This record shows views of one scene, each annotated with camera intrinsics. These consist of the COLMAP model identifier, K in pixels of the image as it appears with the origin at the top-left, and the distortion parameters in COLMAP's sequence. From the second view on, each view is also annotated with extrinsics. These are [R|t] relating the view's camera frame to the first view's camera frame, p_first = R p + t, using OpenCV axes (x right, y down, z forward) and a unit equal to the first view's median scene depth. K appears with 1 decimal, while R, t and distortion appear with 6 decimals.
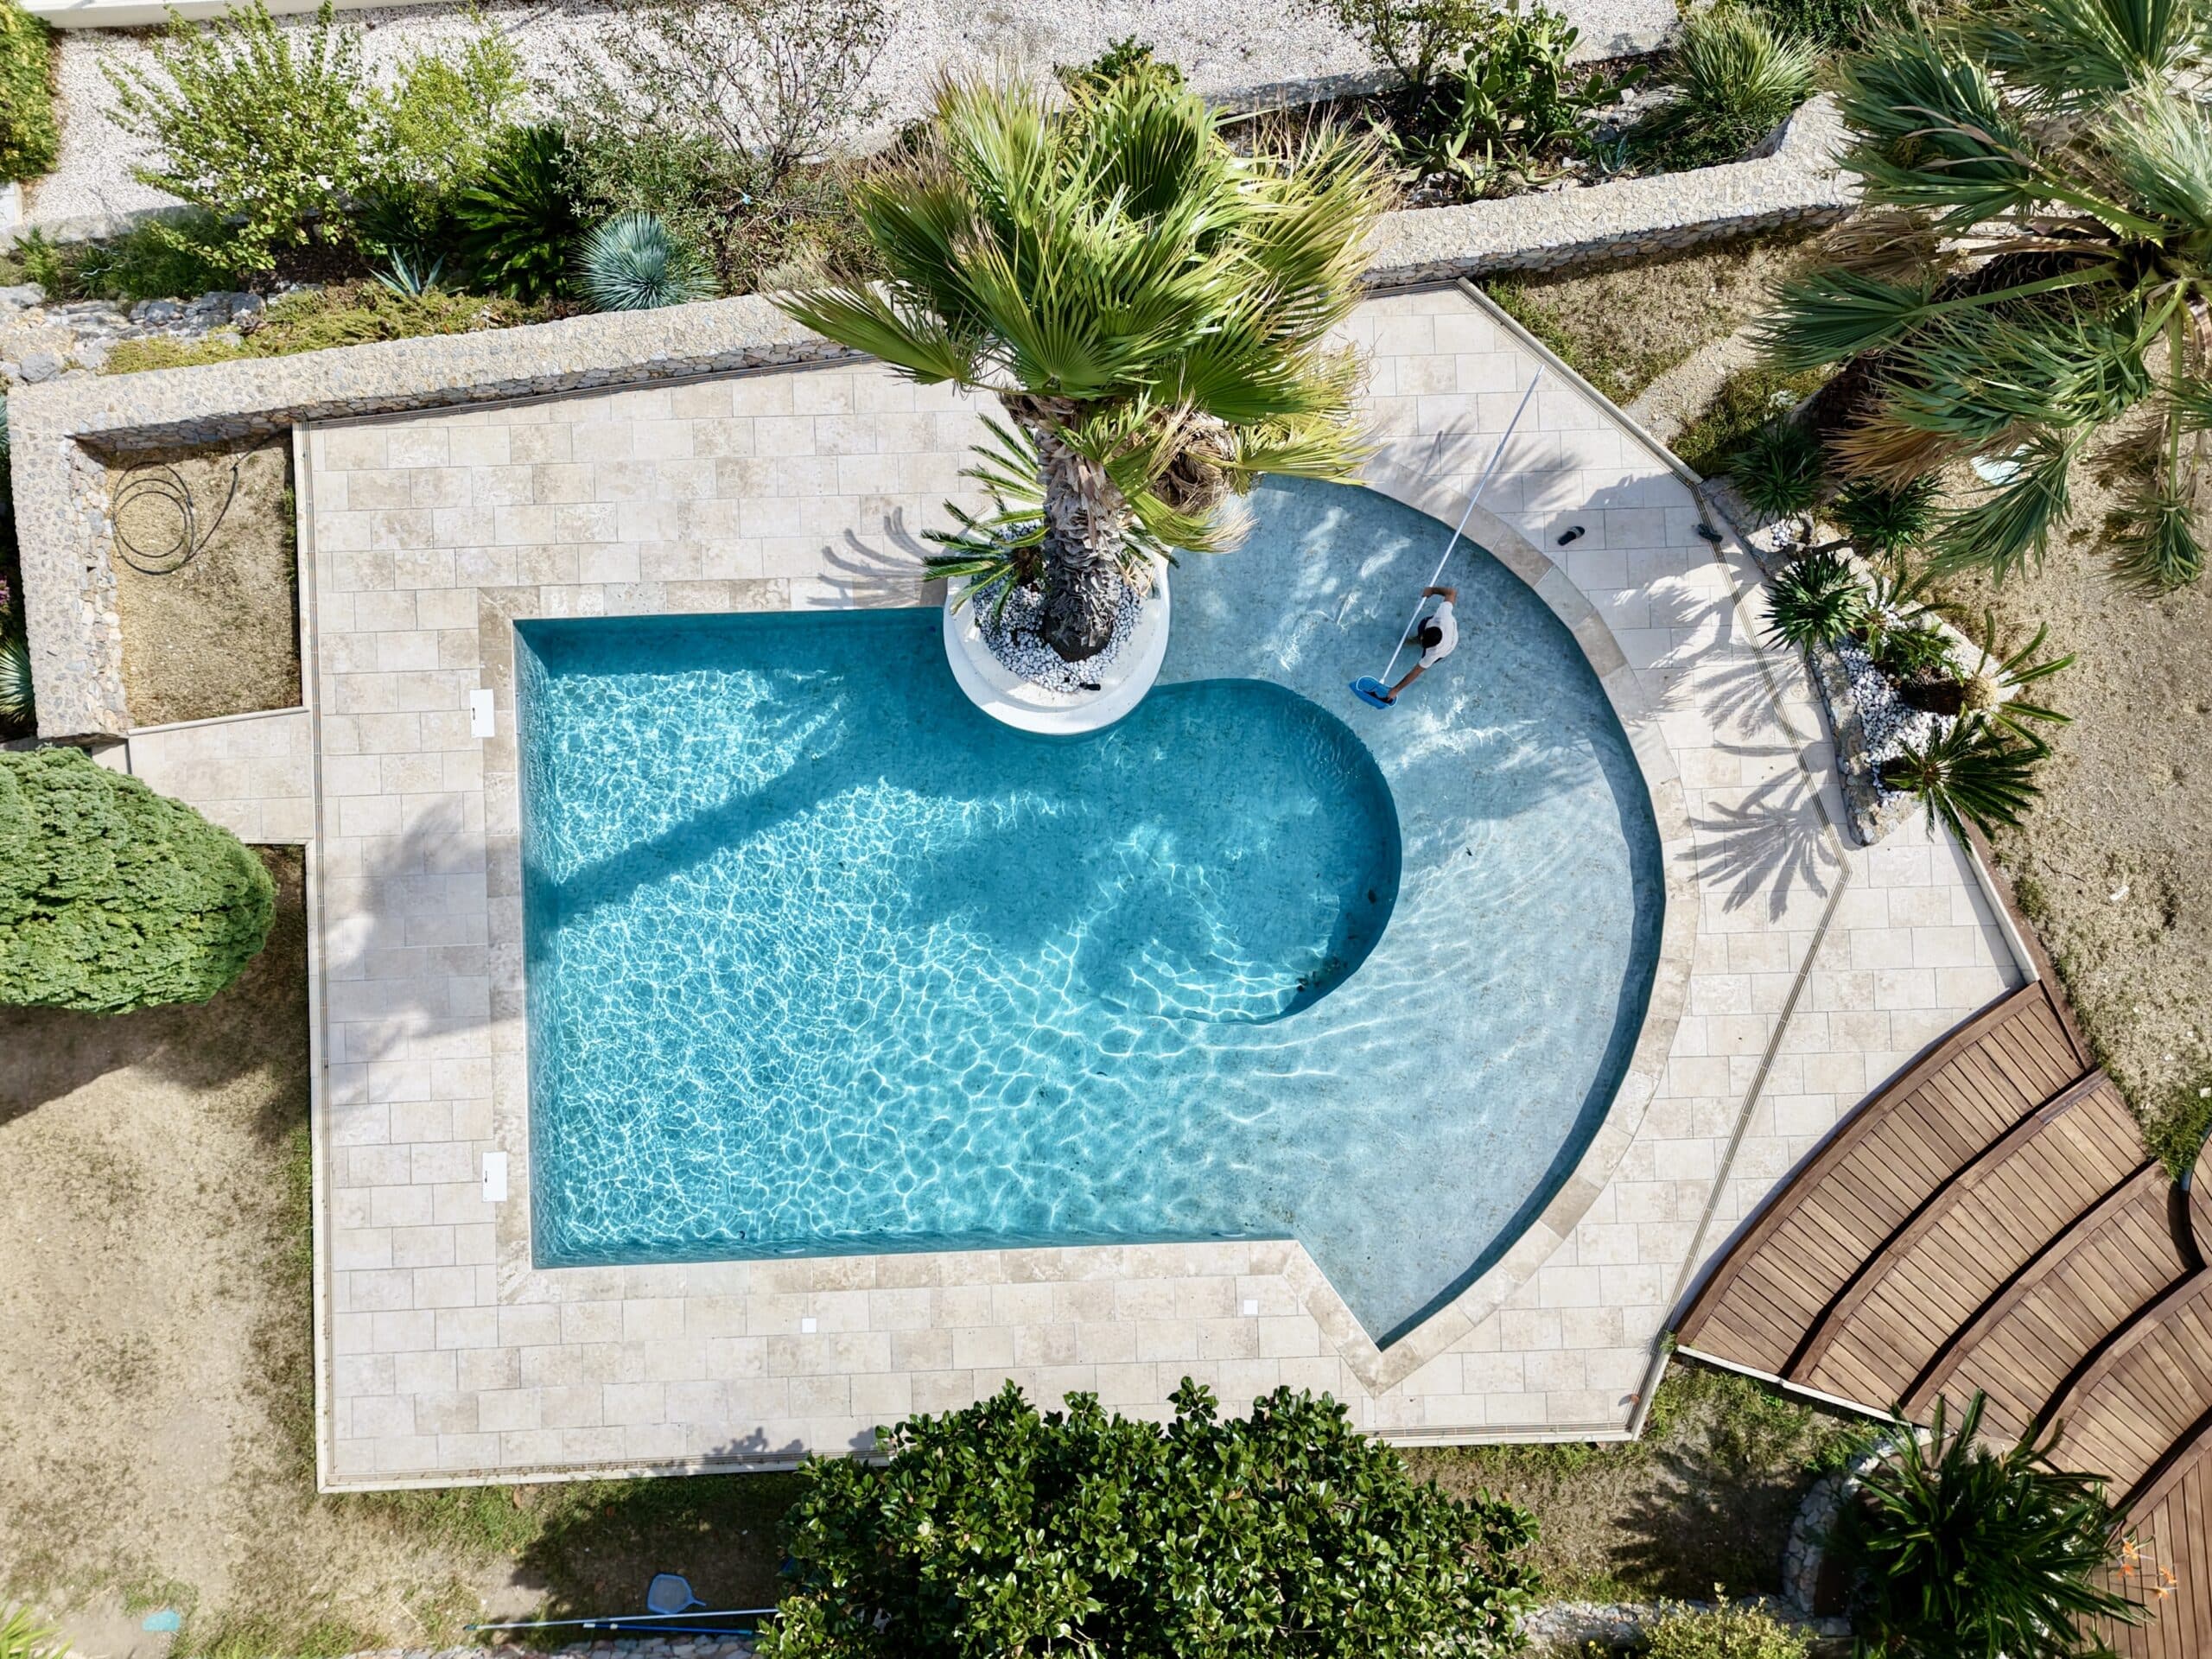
lens RADIAL K [[1584.0, 0, 1099.1], [0, 1584.0, 817.9], [0, 0, 1]] dist [0.057848, -0.039968]
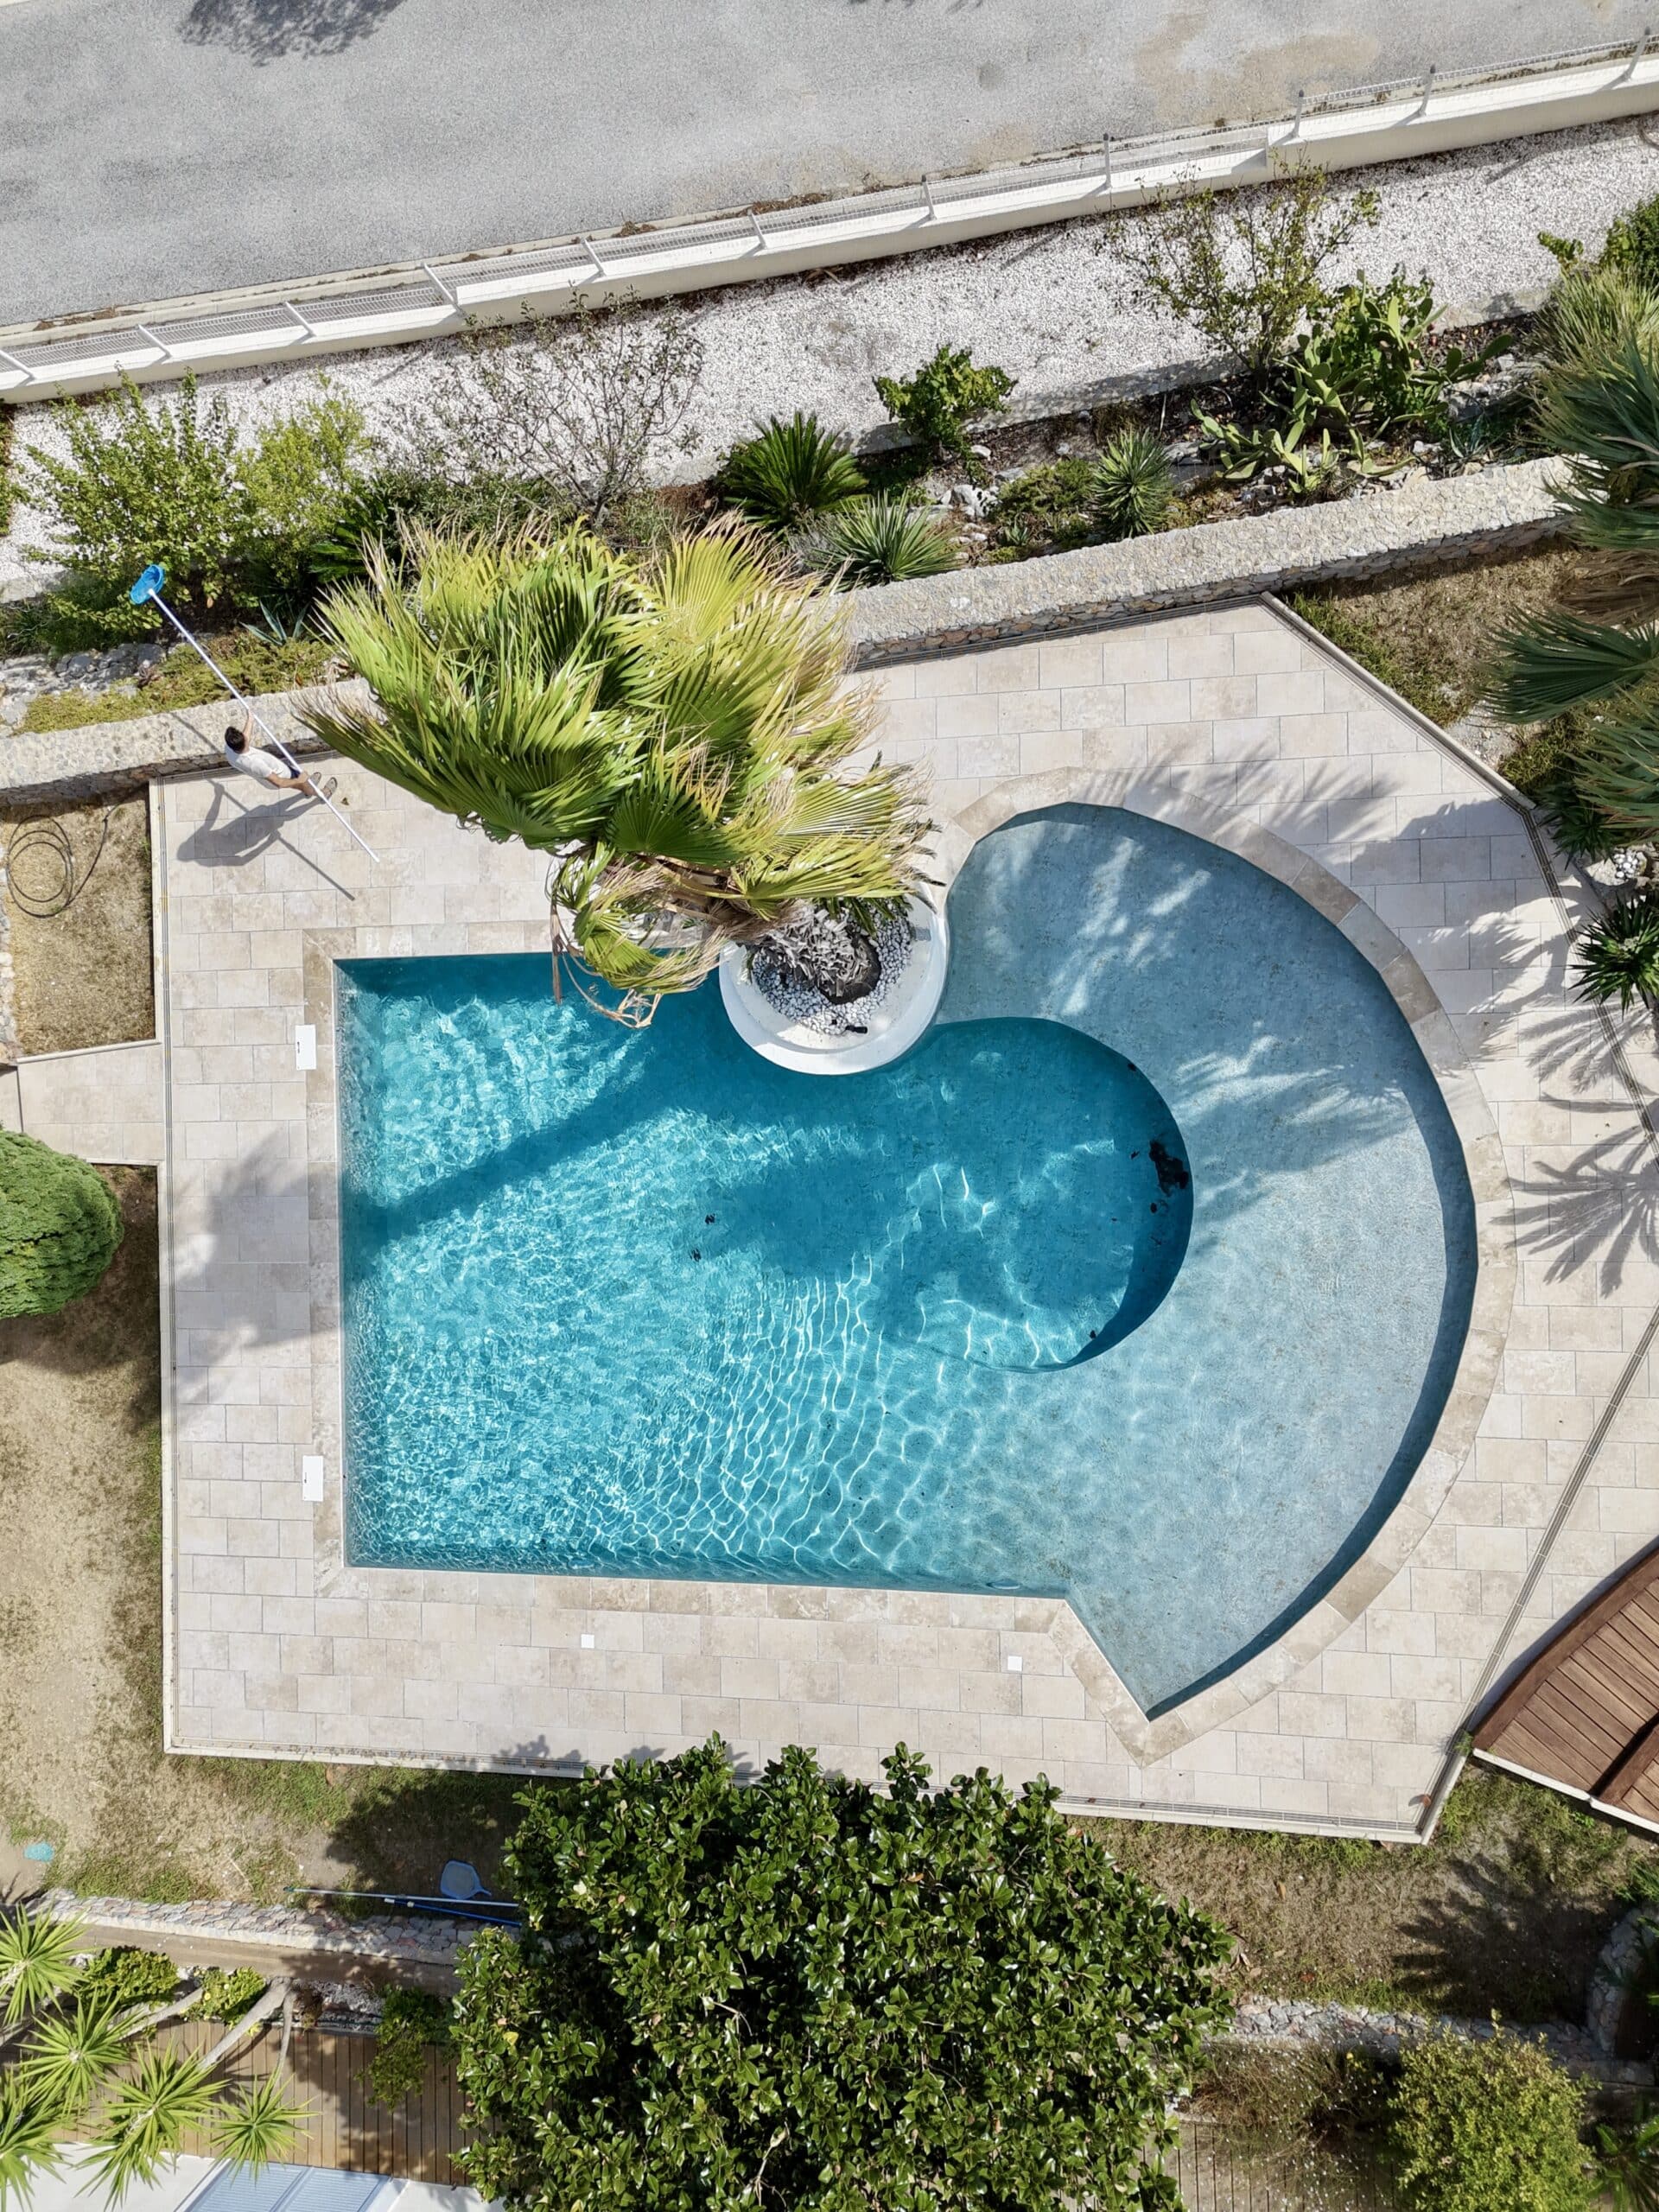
lens RADIAL K [[1582.3, 0, 829.5], [0, 1582.3, 1106.0], [0, 0, 1]] dist [0.044564, -0.003073]
pose [[0.978757, 0.020204, -0.204026, 0.175758], [-0.013496, 0.999323, 0.034218, -0.067511], [0.204580, -0.030737, 0.978367, 0.028279]]
